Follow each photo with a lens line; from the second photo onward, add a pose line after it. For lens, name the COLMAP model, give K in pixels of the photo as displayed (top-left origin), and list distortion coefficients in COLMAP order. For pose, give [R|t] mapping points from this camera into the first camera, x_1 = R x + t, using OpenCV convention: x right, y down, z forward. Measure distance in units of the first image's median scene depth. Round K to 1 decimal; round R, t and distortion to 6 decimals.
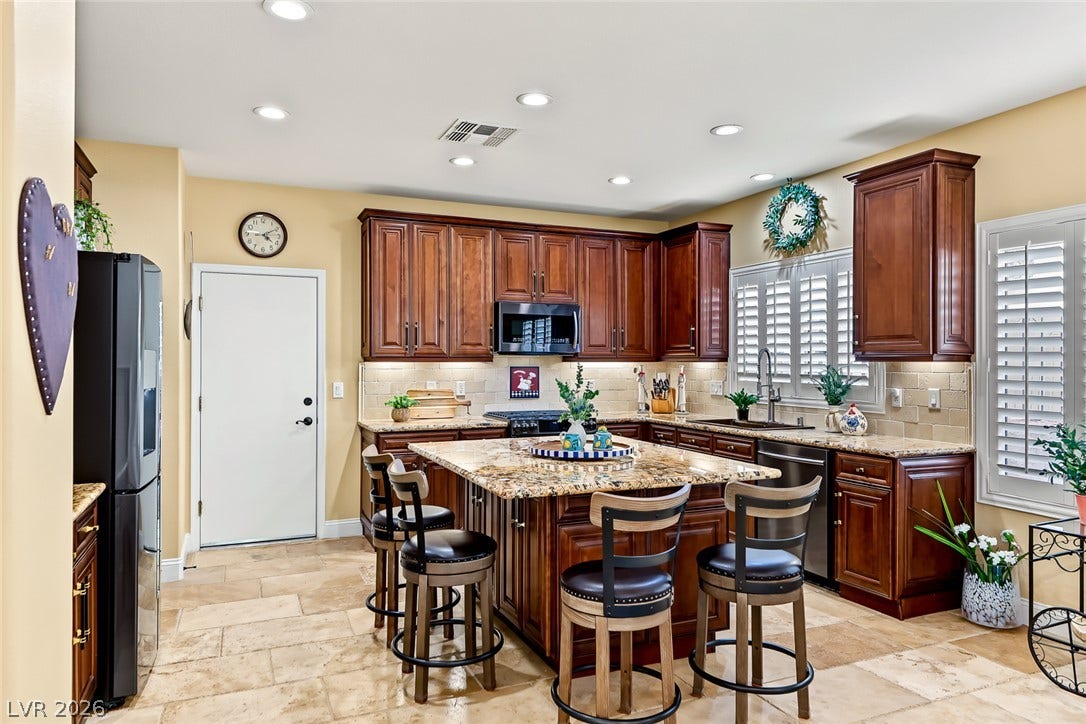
lens RADIAL K [[692.4, 0, 543.9], [0, 692.4, 363.5], [0, 0, 1]] dist [-0.007519, -0.012097]
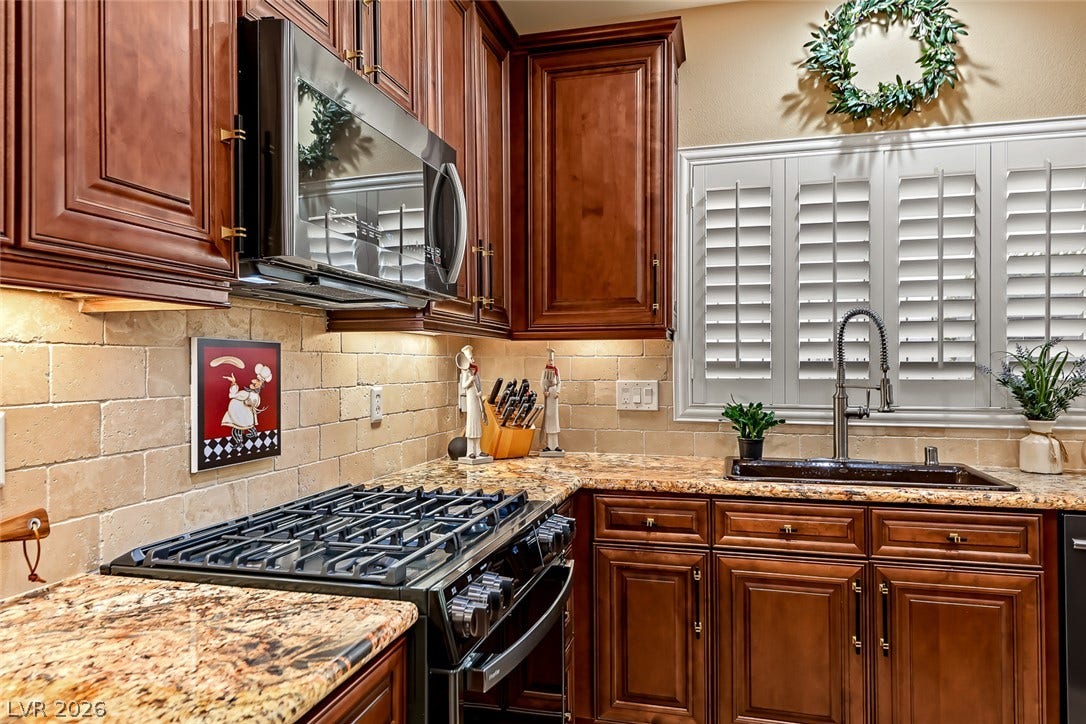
lens RADIAL K [[692.4, 0, 540.6], [0, 692.4, 366.0], [0, 0, 1]] dist [-0.007519, -0.012097]
pose [[0.631777, -0.003160, 0.775143, -0.161959], [0.005978, 0.999982, -0.000796, 0.014571], [-0.775127, 0.005137, 0.631785, 0.749418]]
